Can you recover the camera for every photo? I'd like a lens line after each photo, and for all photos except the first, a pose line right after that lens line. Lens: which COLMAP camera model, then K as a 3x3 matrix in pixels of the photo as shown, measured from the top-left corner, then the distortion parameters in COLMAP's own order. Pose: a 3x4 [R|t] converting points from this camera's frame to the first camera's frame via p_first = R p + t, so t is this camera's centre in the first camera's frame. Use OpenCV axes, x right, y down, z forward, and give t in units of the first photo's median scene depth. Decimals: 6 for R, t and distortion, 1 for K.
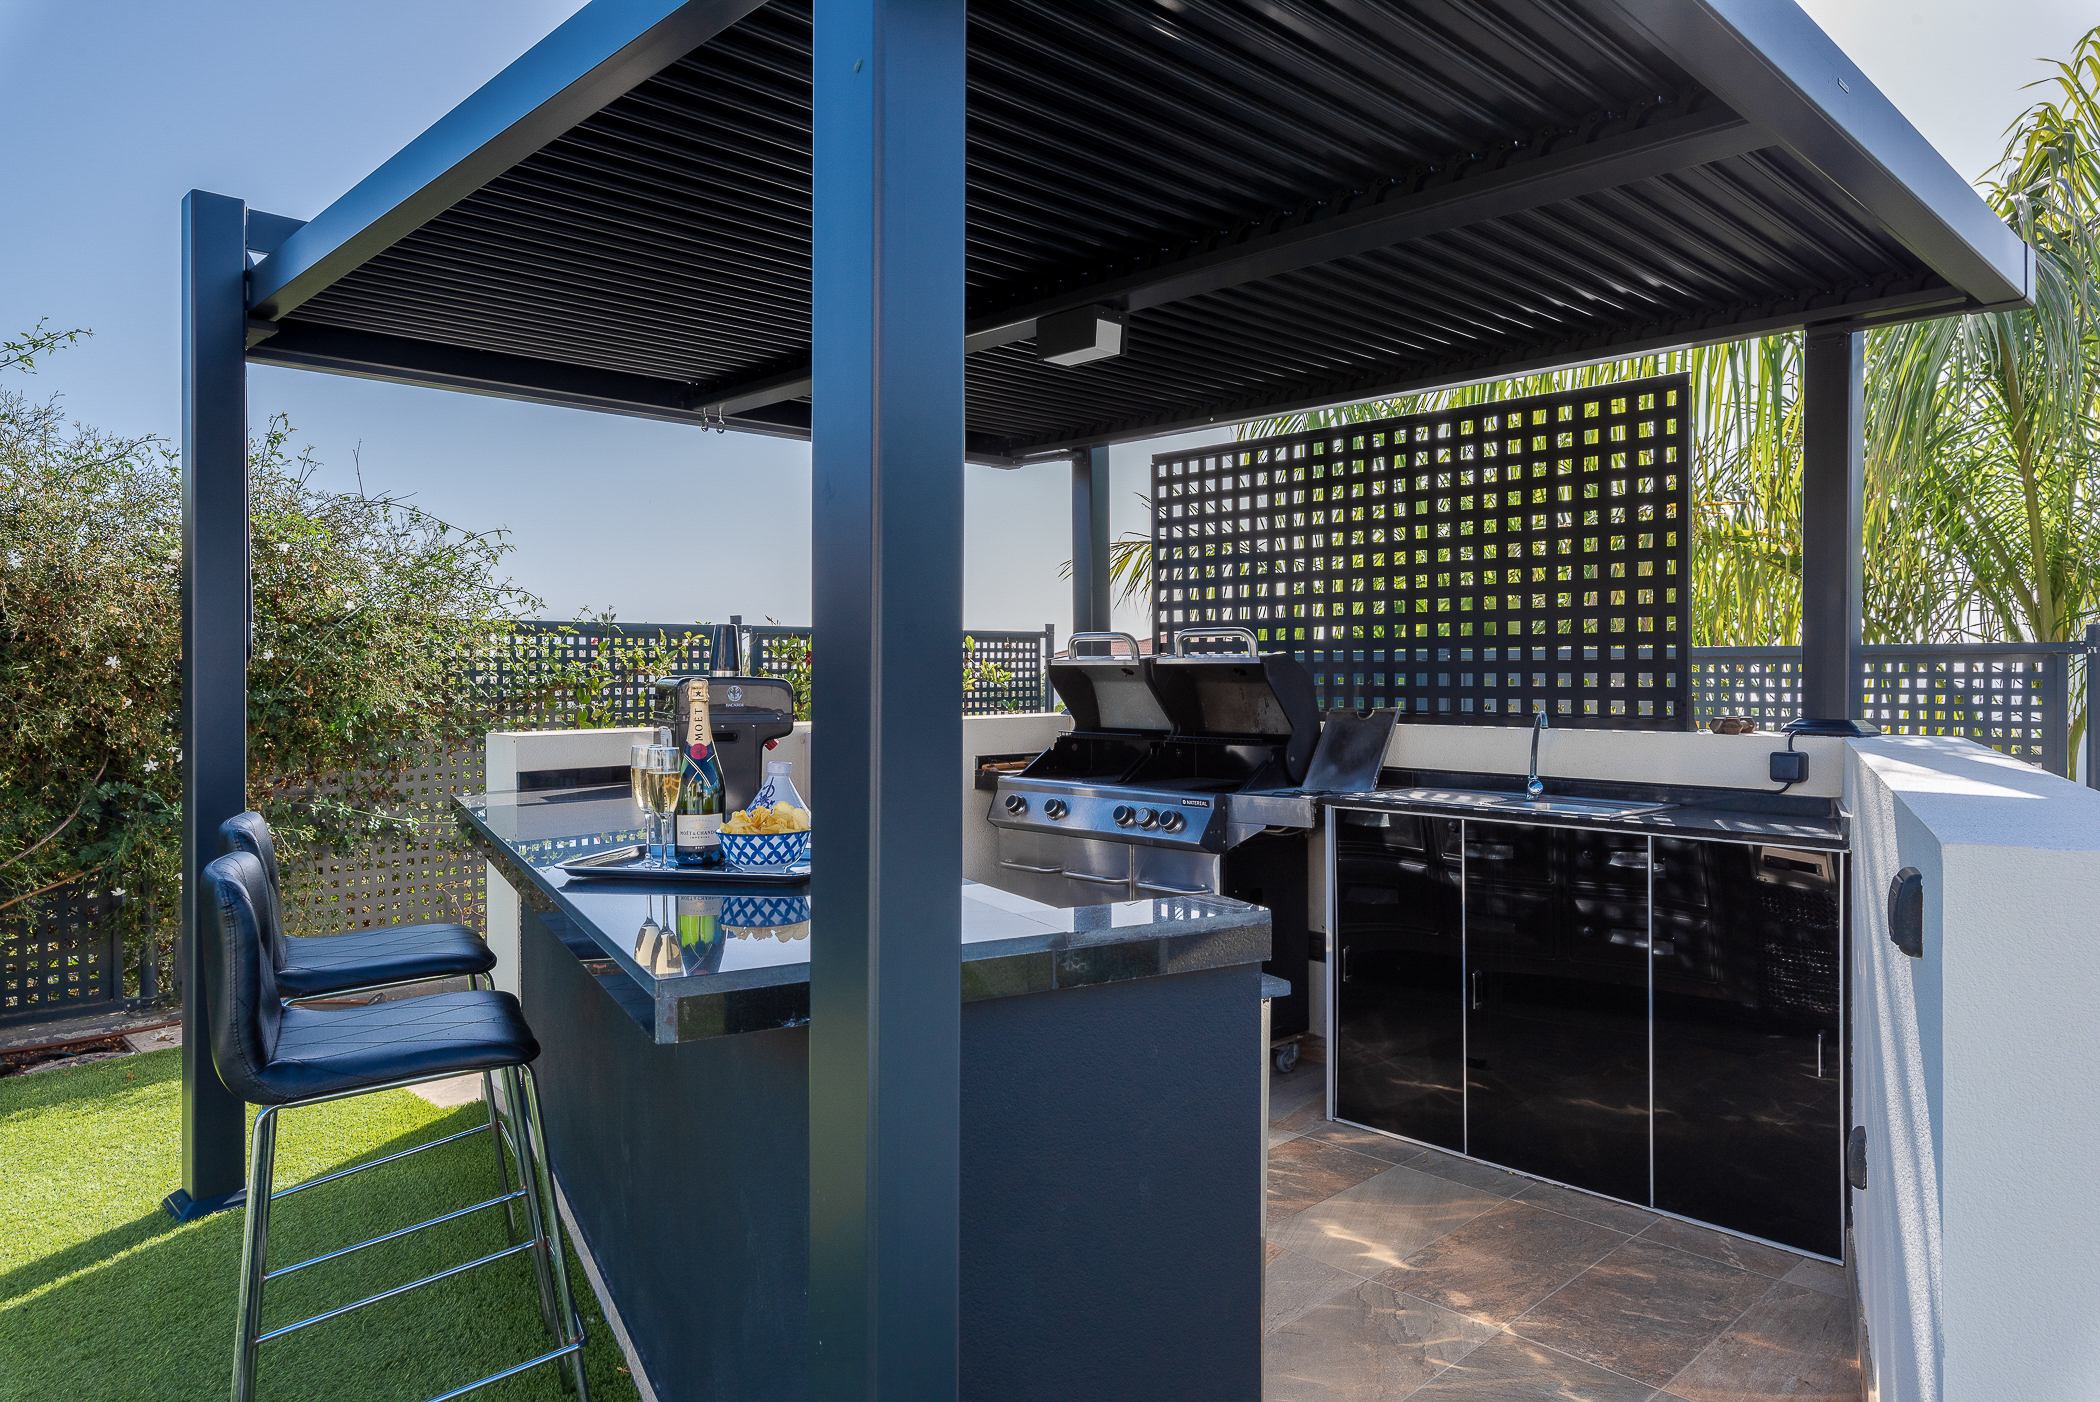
lens RADIAL K [[1337.6, 0, 1040.3], [0, 1337.6, 707.1], [0, 0, 1]] dist [-0.004728, -0.001109]
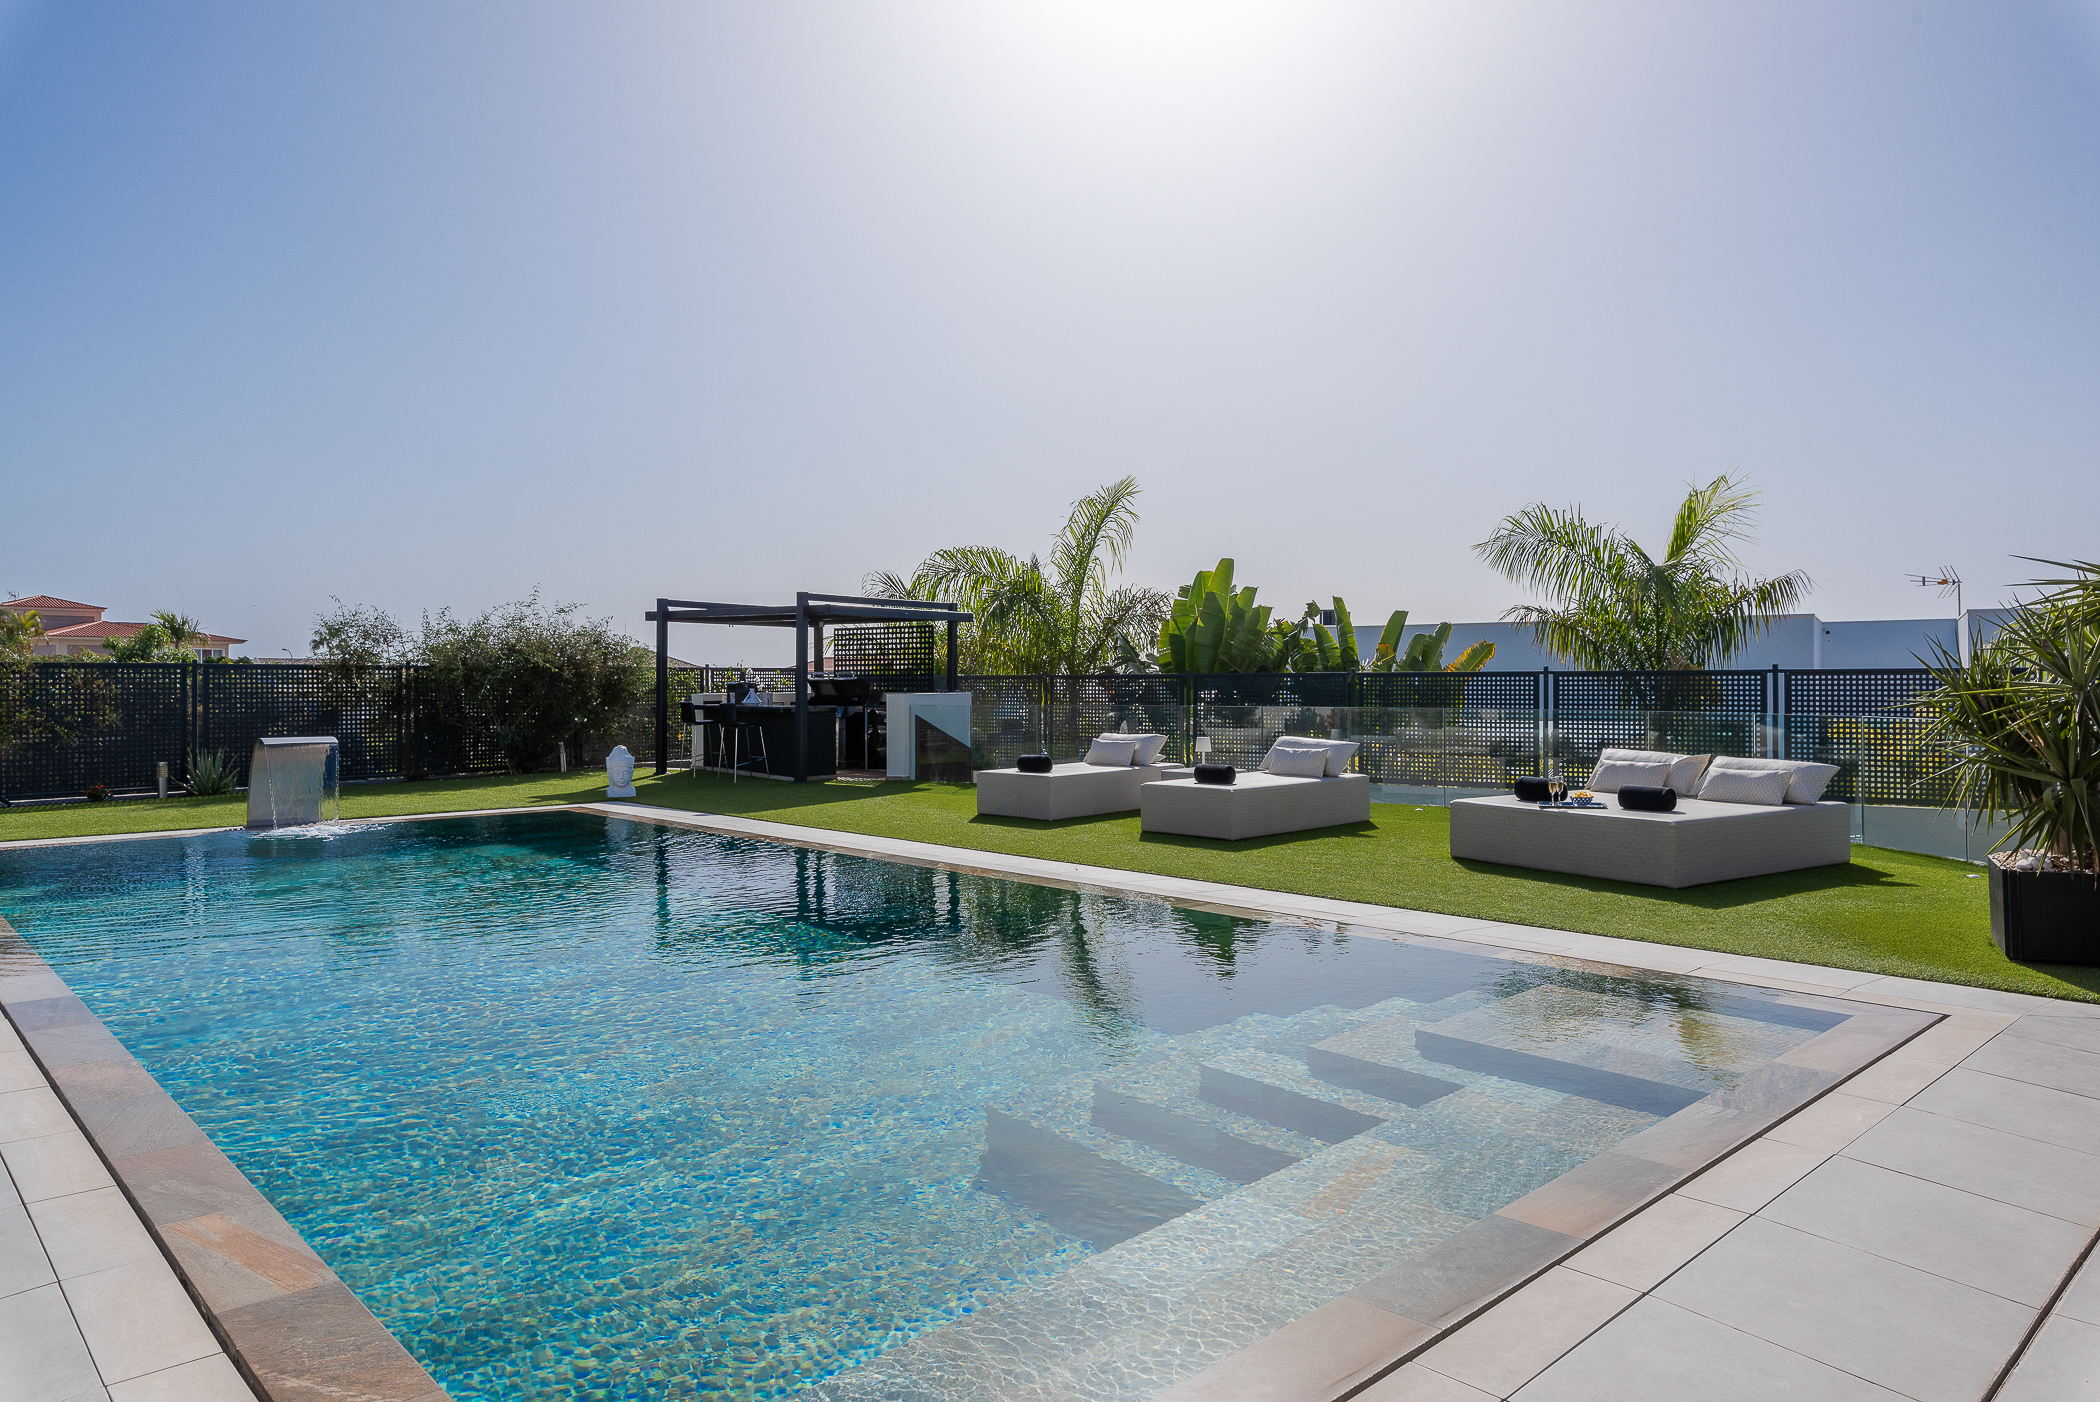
lens RADIAL K [[1337.6, 0, 1065.4], [0, 1337.6, 691.8], [0, 0, 1]] dist [-0.004728, -0.001109]
pose [[0.977291, 0.008445, 0.211734, -0.104234], [-0.001456, 0.999449, -0.033146, 0.162309], [-0.211898, 0.032085, 0.976765, -3.653974]]
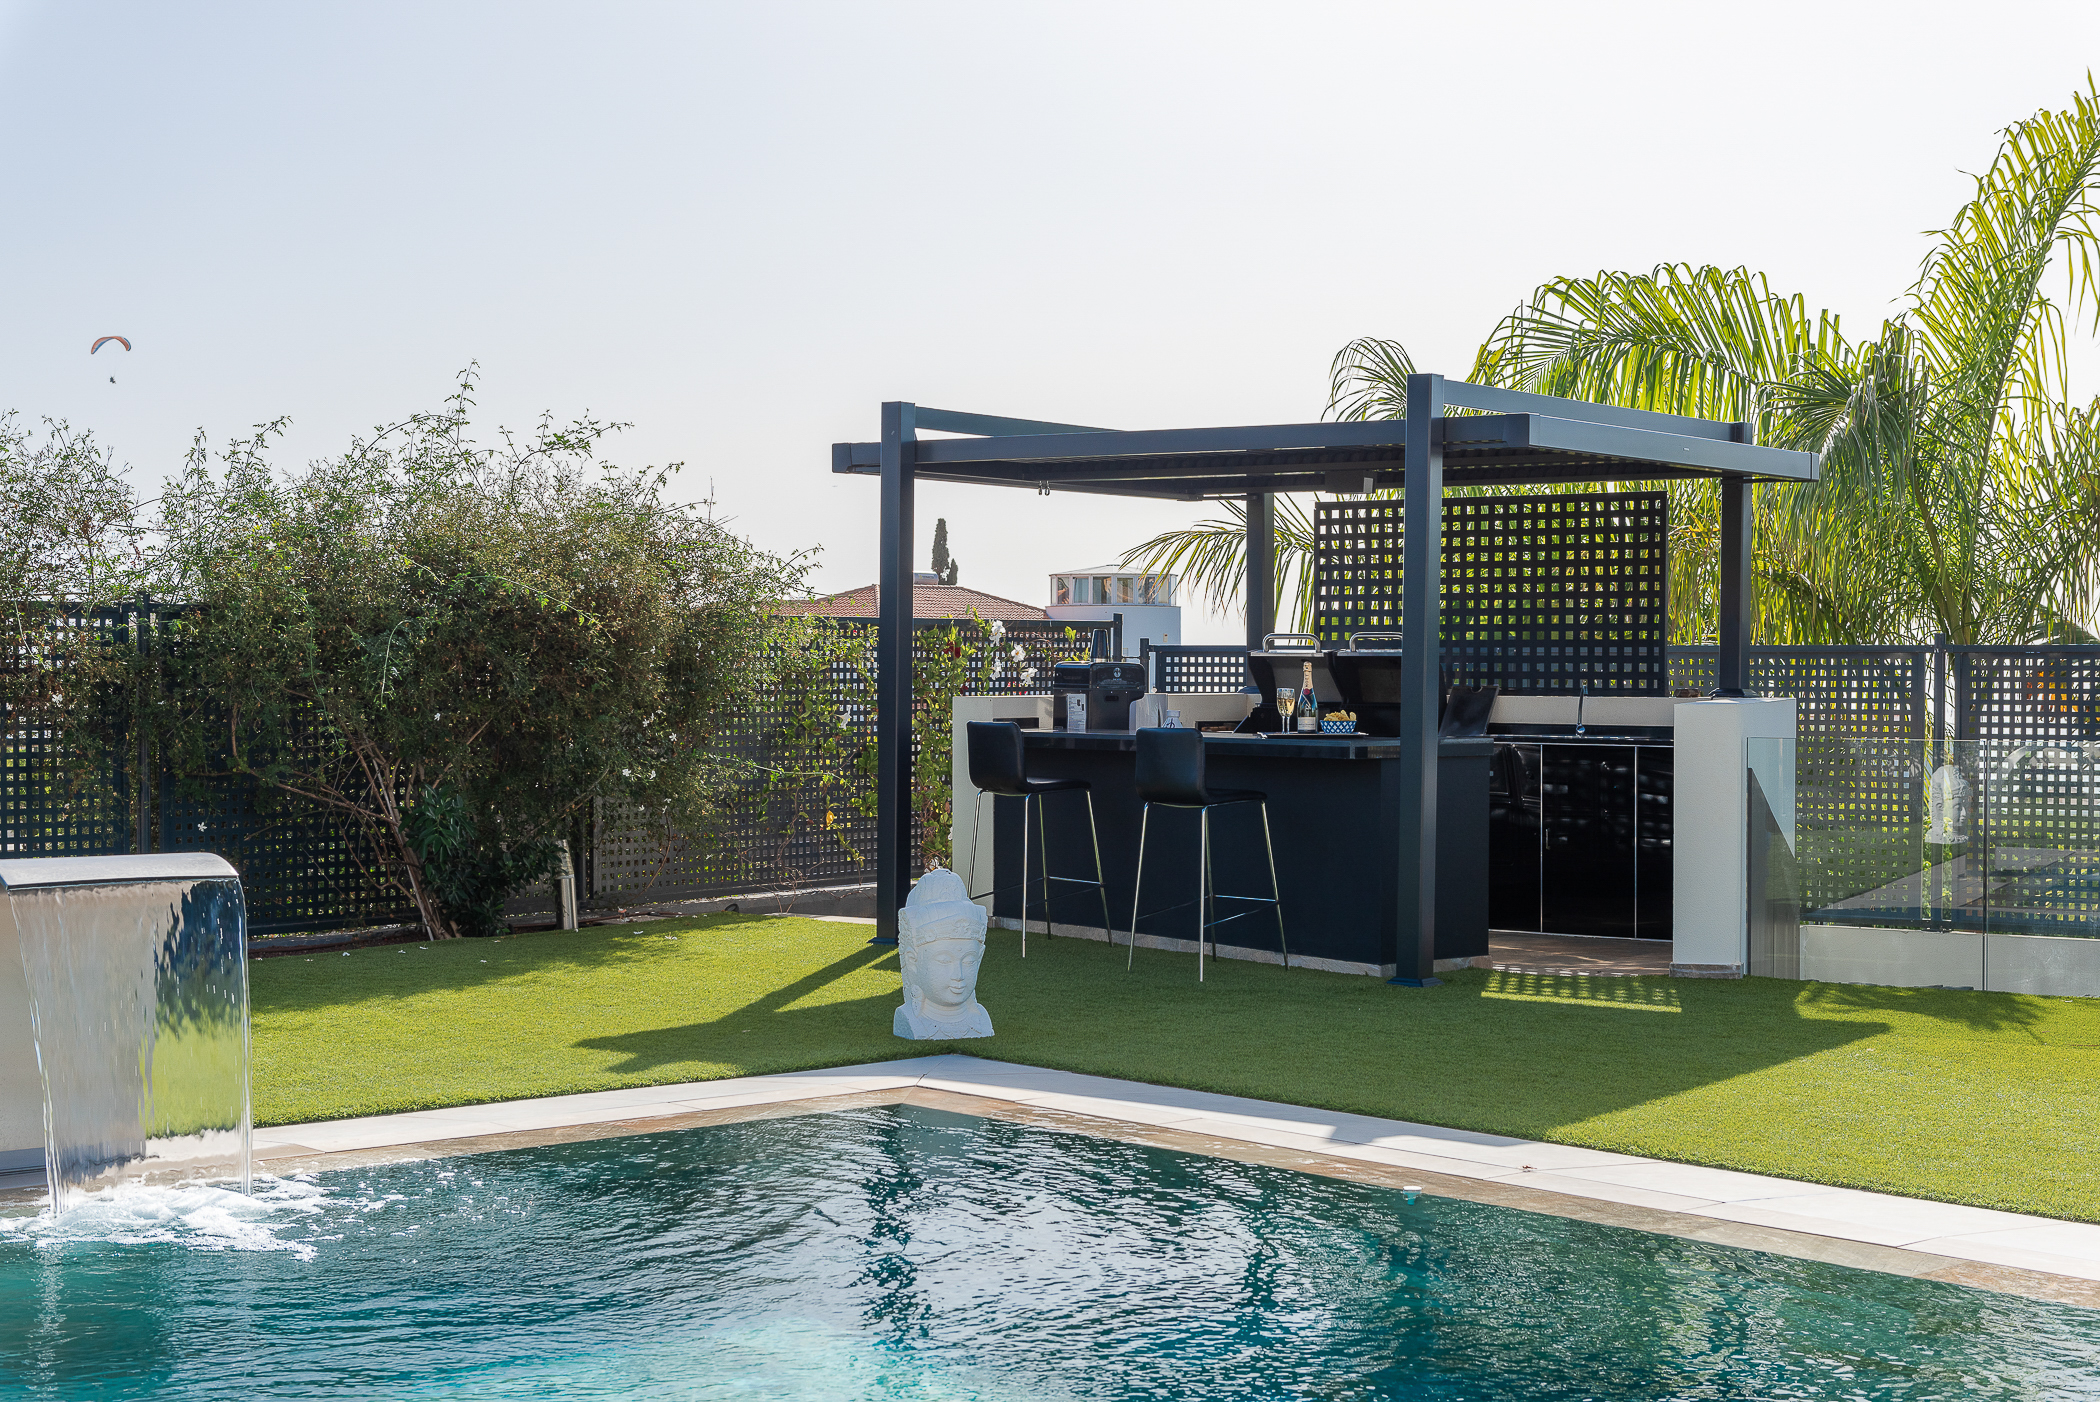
lens RADIAL K [[3106.0, 0, 1048.9], [0, 3106.0, 695.7], [0, 0, 1]] dist [0.031966, 0.000000]
pose [[0.984037, 0.014471, 0.177376, -0.873305], [-0.009405, 0.999524, -0.029368, 0.122040], [-0.177717, 0.027231, 0.983705, -2.425516]]
